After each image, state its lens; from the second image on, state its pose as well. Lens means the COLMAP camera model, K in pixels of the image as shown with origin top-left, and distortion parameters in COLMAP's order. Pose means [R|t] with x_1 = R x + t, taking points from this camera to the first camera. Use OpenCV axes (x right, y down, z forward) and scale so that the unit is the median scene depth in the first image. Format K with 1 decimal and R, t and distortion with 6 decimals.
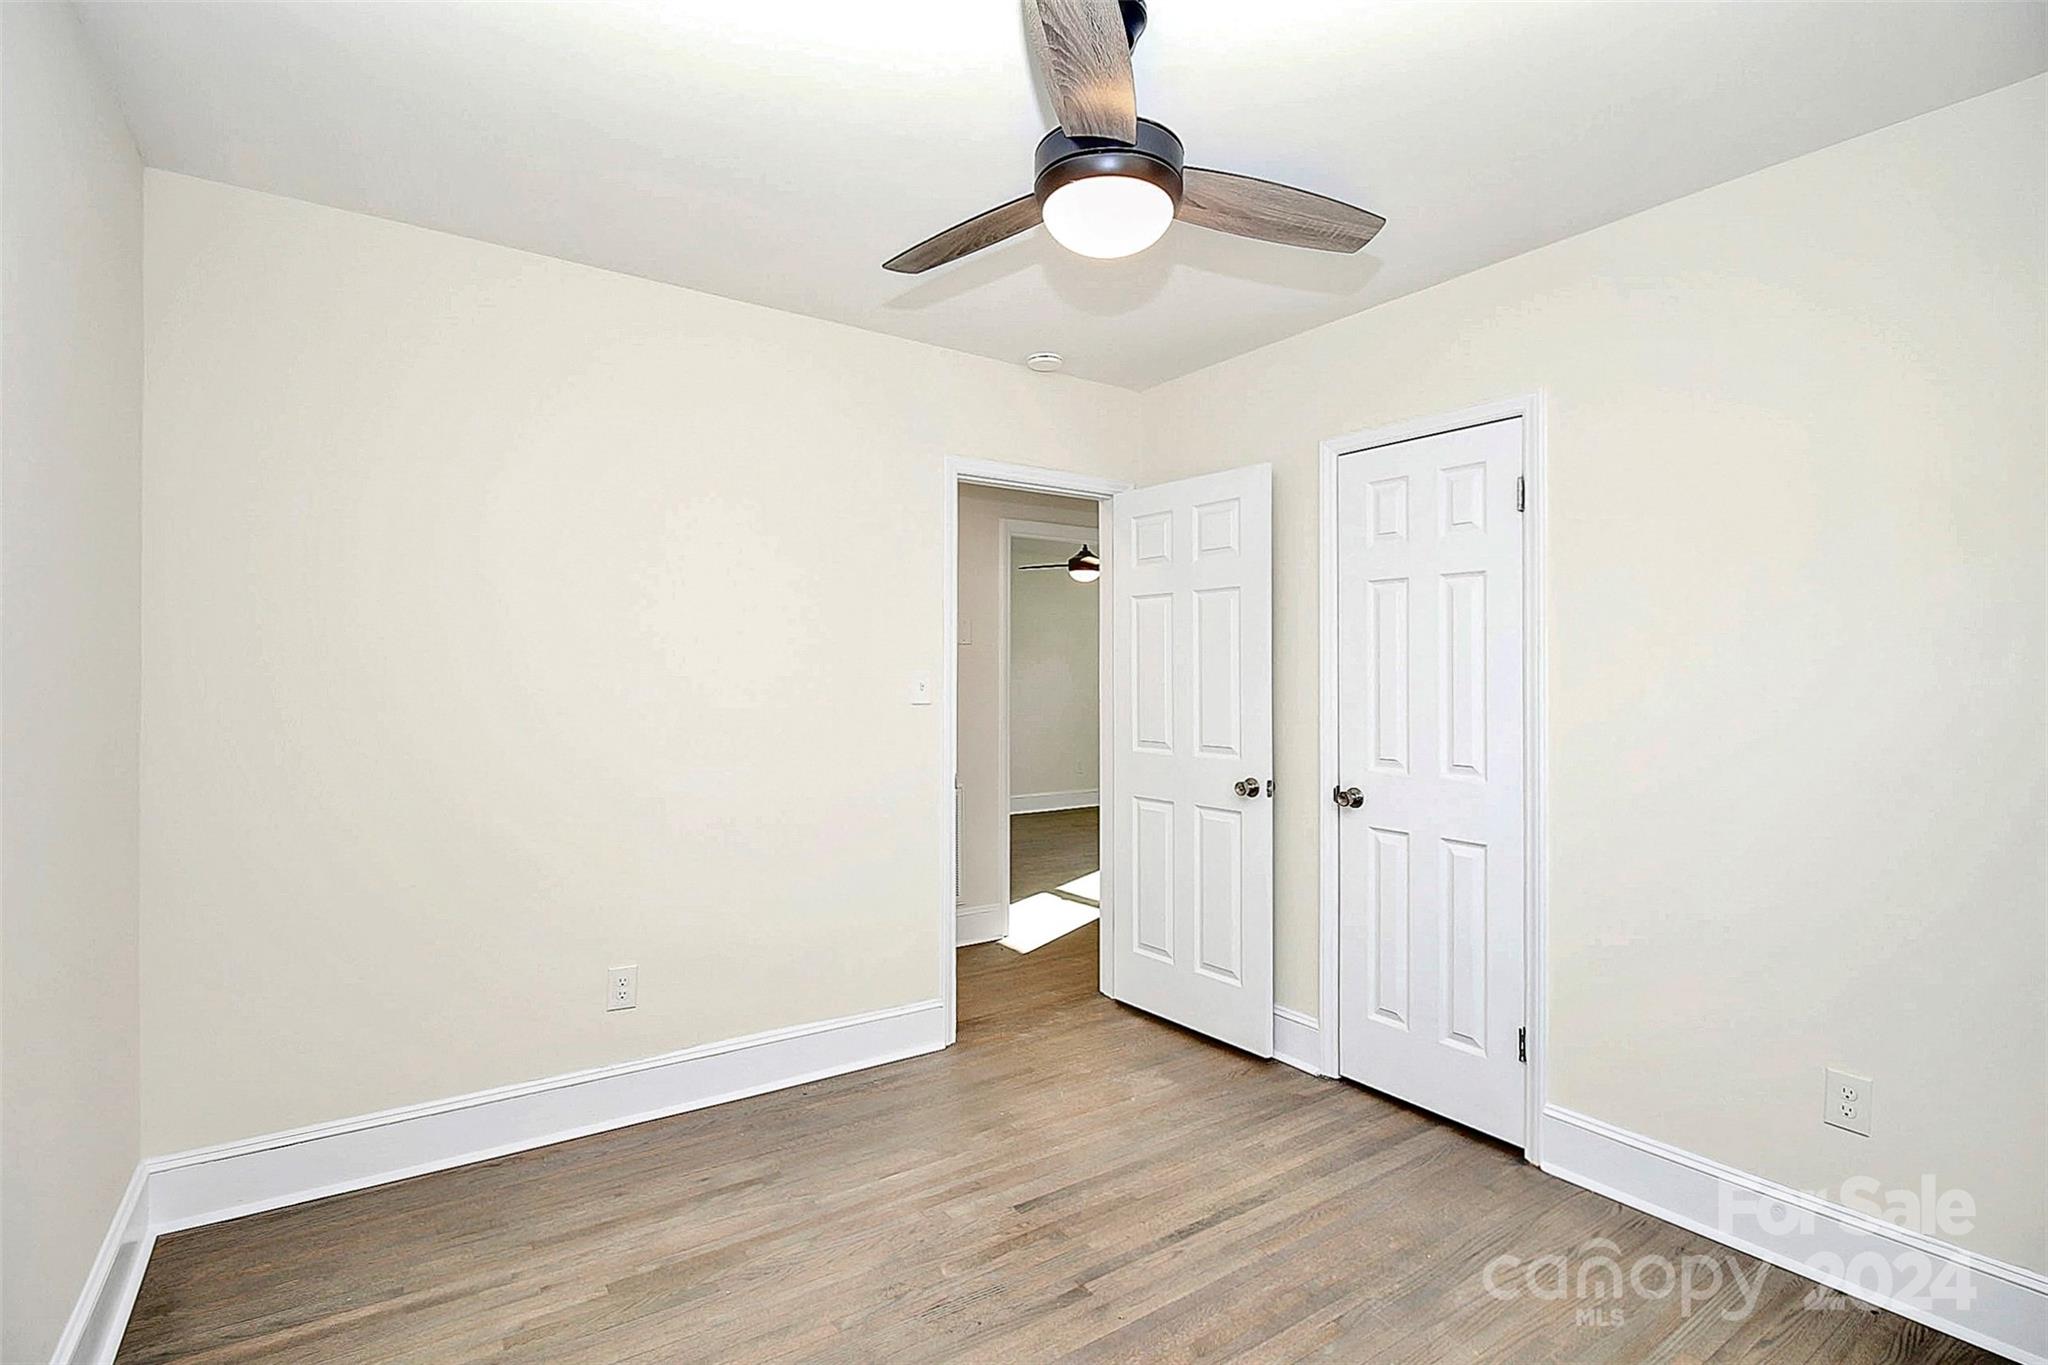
lens RADIAL K [[967.3, 0, 1033.9], [0, 967.3, 670.1], [0, 0, 1]] dist [-0.001412, -0.000454]
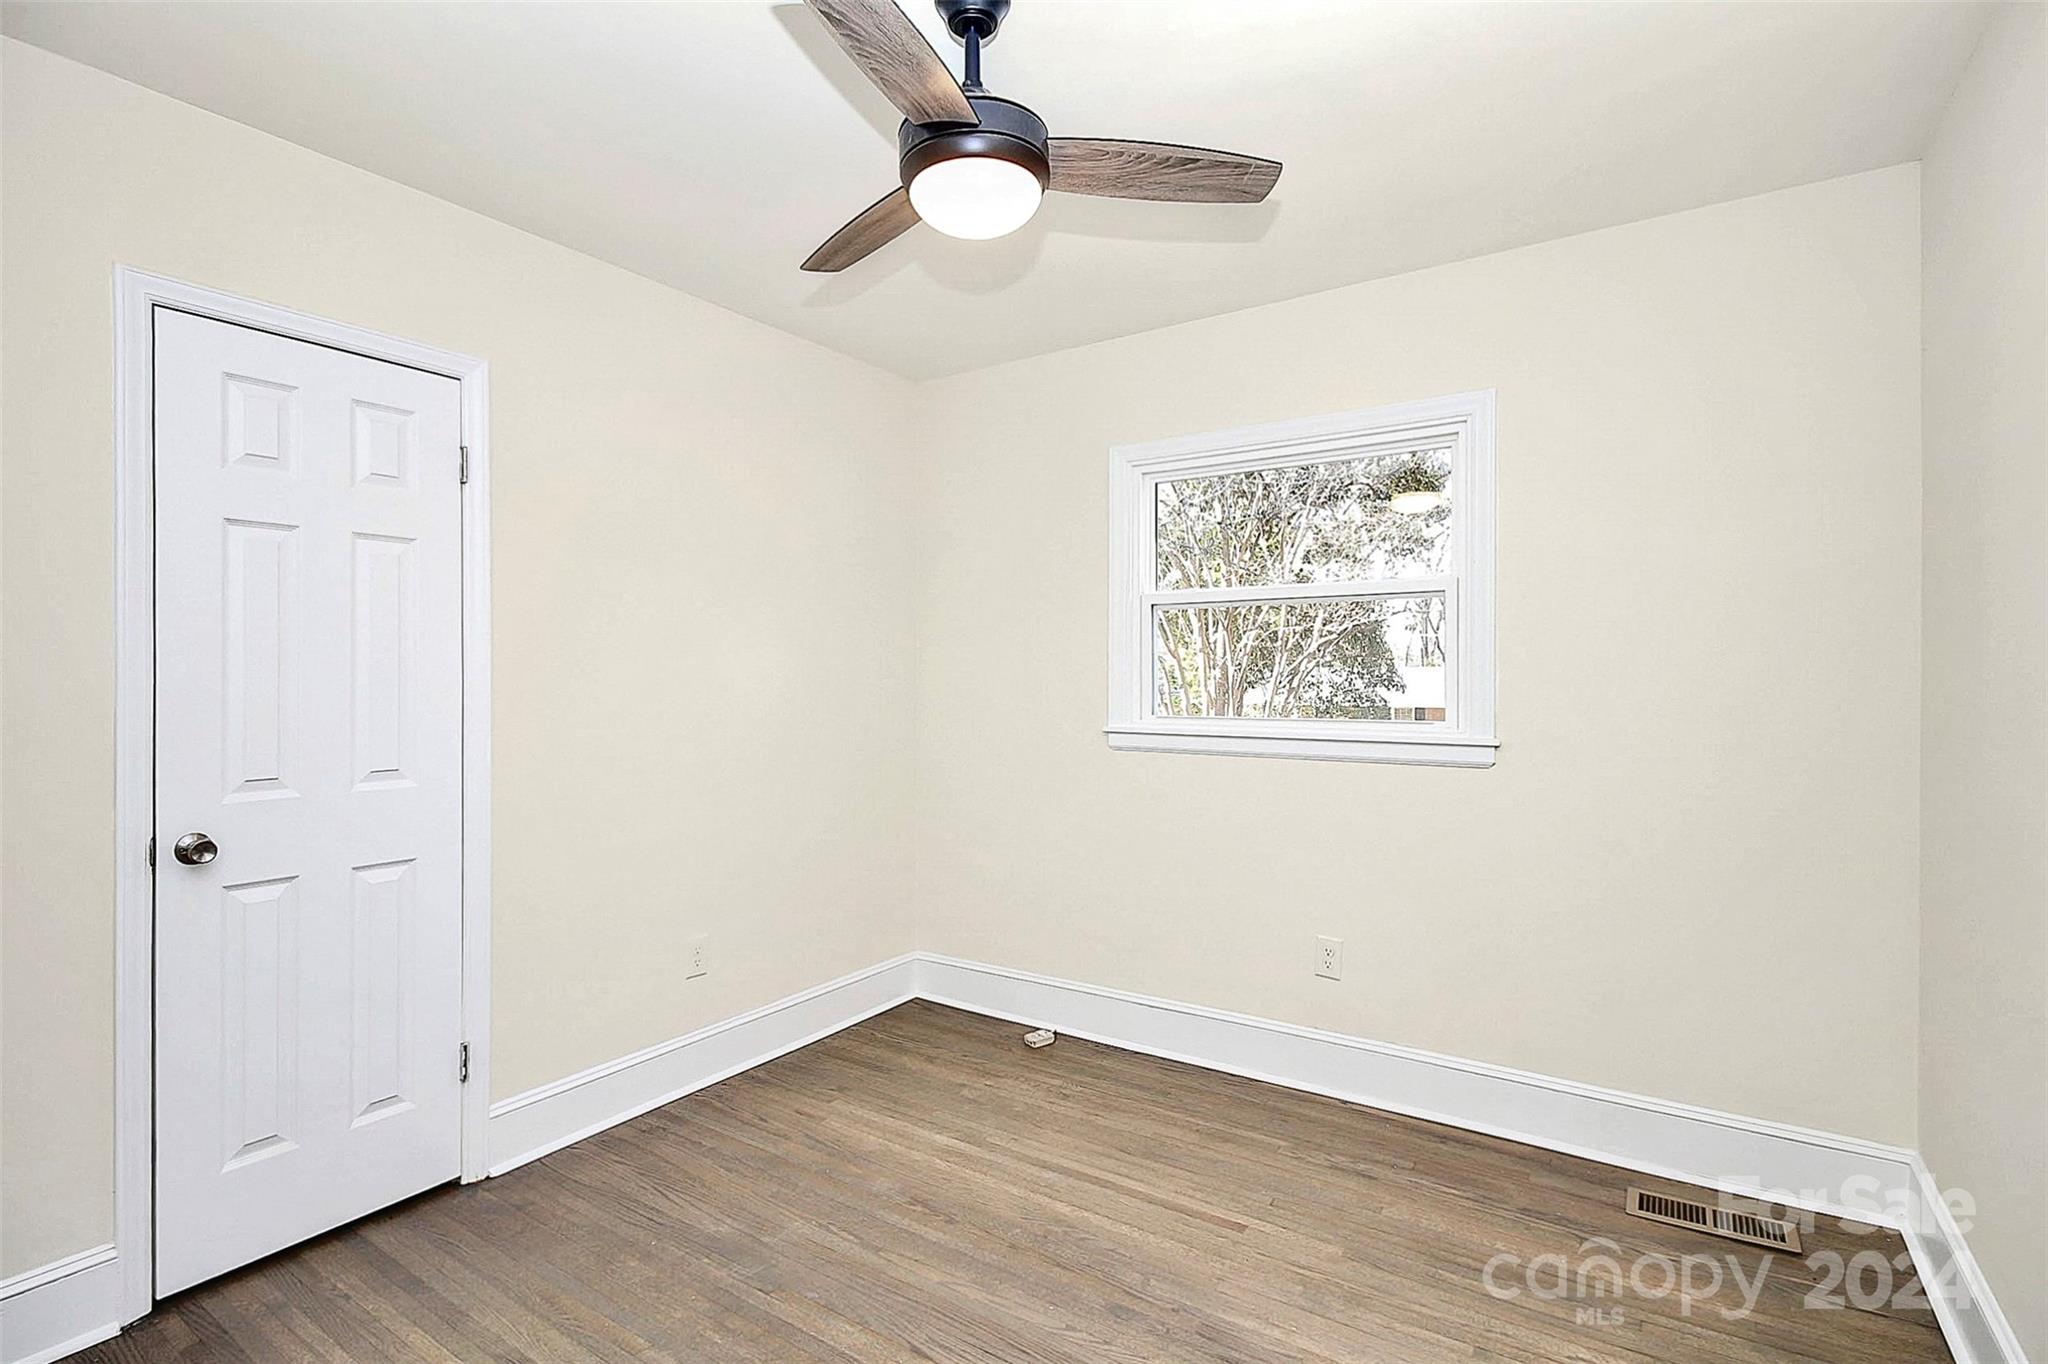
lens RADIAL K [[967.3, 0, 1033.9], [0, 967.3, 669.6], [0, 0, 1]] dist [-0.001412, -0.000454]
pose [[-0.364653, 0.001006, 0.931143, -0.544094], [-0.006007, 0.999976, -0.003433, 0.012626], [-0.931124, -0.006845, -0.364639, 0.820443]]
